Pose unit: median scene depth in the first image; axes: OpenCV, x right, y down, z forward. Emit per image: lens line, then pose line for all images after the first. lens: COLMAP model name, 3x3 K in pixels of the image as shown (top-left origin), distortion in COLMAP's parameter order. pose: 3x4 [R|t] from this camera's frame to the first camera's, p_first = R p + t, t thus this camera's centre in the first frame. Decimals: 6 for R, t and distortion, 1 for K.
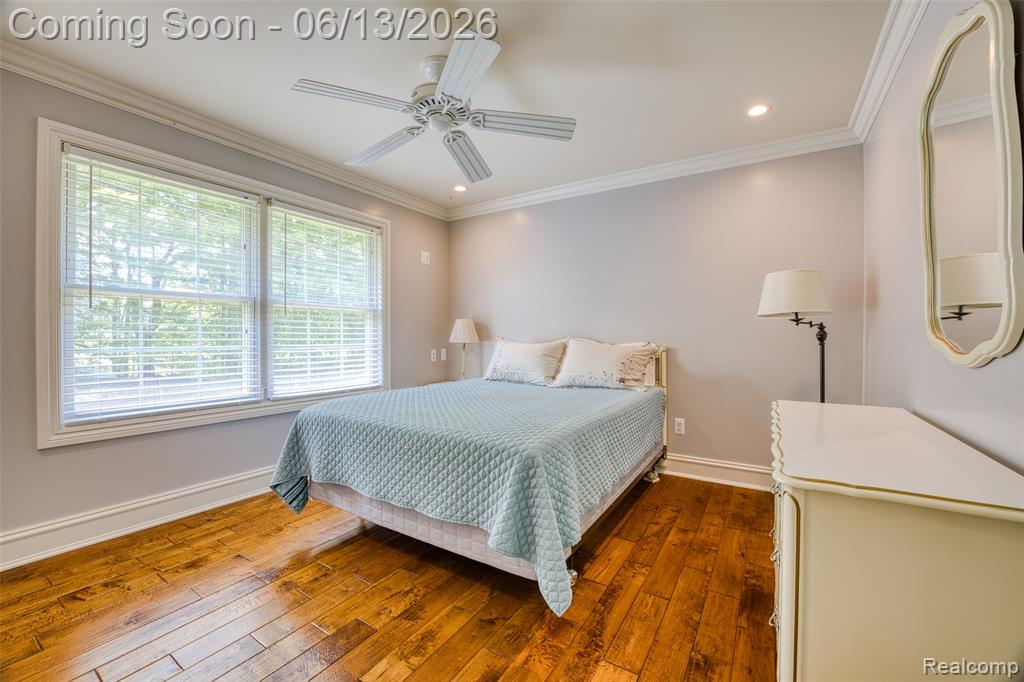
lens RADIAL K [[420.6, 0, 512.0], [0, 420.6, 341.0], [0, 0, 1]] dist [-0.020222, 0.000297]
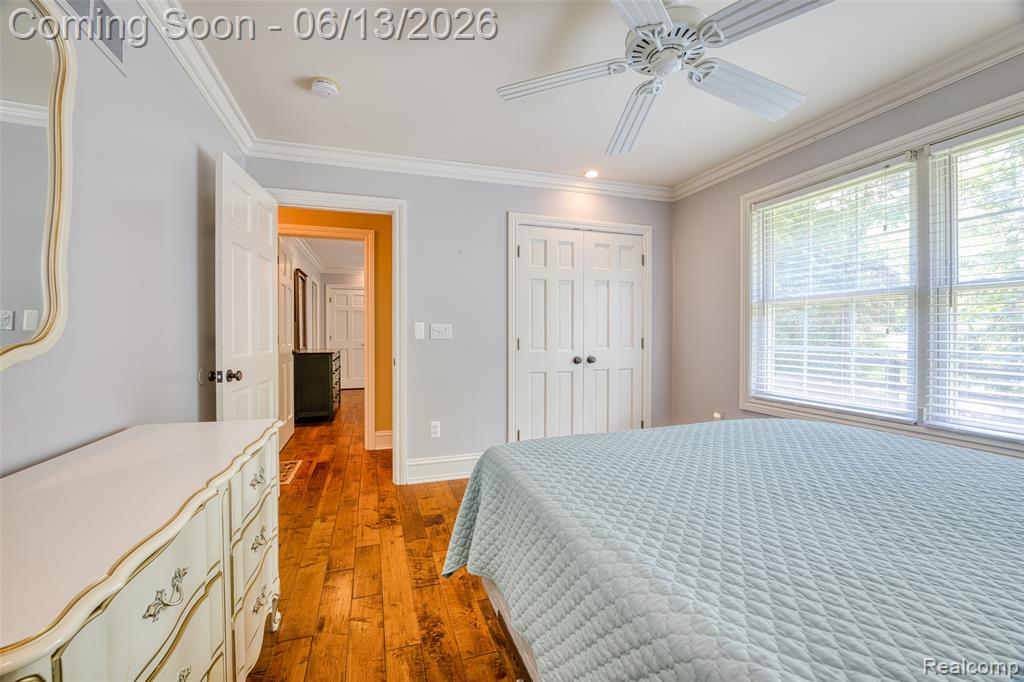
lens RADIAL K [[420.6, 0, 512.0], [0, 420.6, 341.0], [0, 0, 1]] dist [-0.020222, 0.000297]
pose [[-0.635714, 0.009950, -0.771860, 0.529113], [-0.002423, 0.999886, 0.014886, -0.014983], [0.771921, 0.011334, -0.635618, 1.105855]]
